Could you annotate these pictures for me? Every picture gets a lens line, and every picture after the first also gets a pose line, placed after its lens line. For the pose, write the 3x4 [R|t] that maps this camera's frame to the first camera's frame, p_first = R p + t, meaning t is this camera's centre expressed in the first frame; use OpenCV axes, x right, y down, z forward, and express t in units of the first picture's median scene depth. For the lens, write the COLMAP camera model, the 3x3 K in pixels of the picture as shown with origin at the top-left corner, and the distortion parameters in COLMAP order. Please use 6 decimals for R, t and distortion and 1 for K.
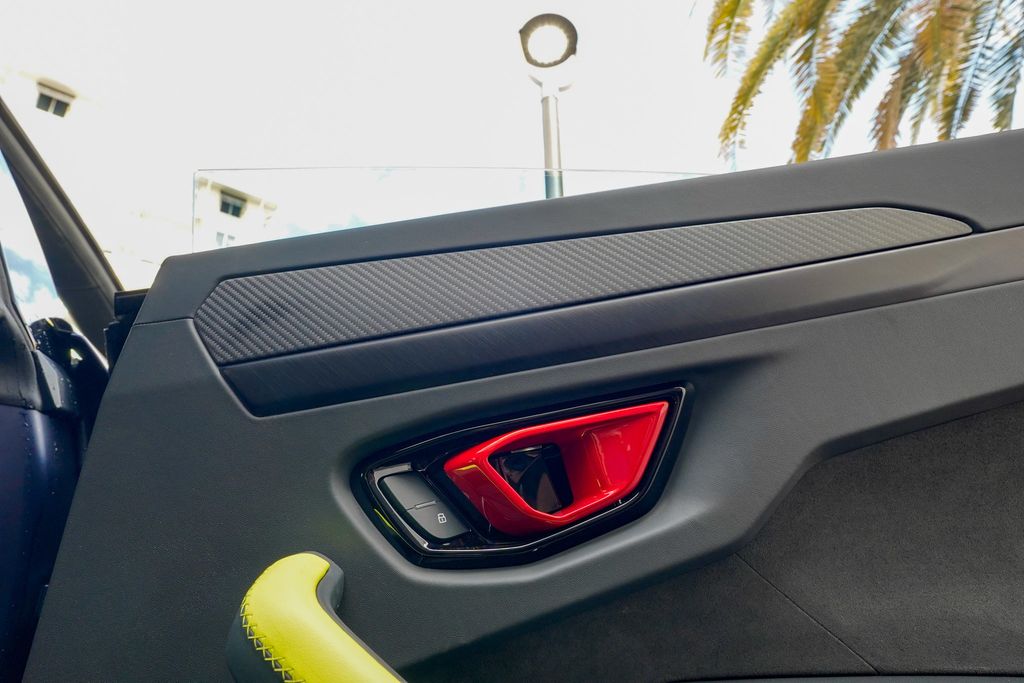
lens RADIAL K [[472.4, 0, 508.9], [0, 472.4, 346.6], [0, 0, 1]] dist [-0.018039, 0.010024]
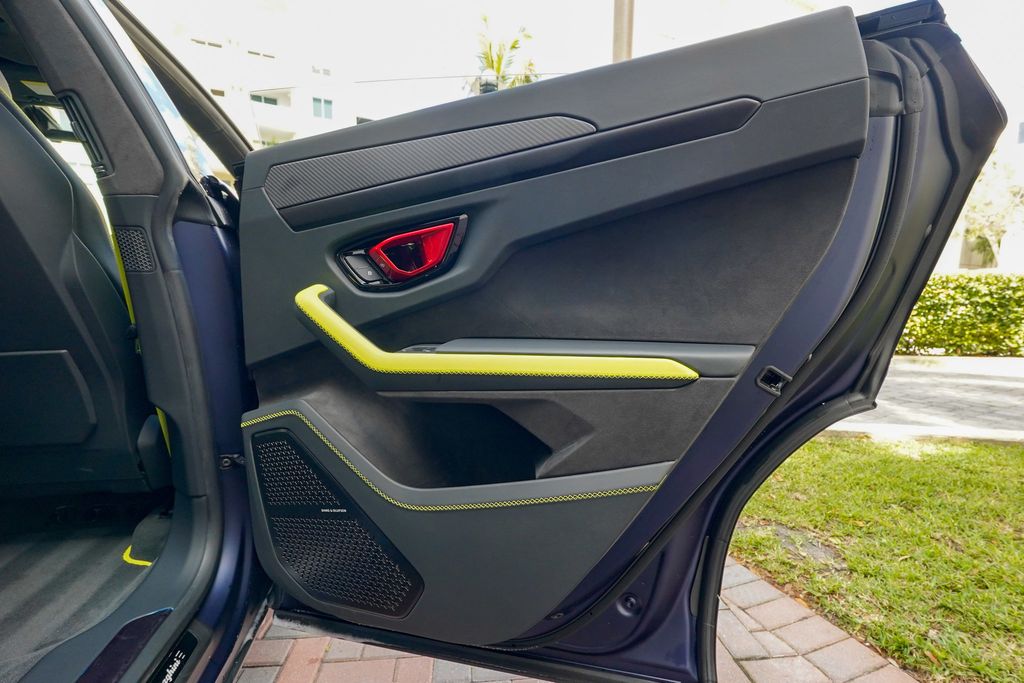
lens RADIAL K [[472.4, 0, 508.9], [0, 472.4, 346.6], [0, 0, 1]] dist [-0.018039, 0.010024]
pose [[0.972698, 0.045811, -0.227507, 1.113090], [0.054510, 0.907798, 0.415850, -0.262484], [0.225581, -0.416898, 0.880517, -1.131481]]
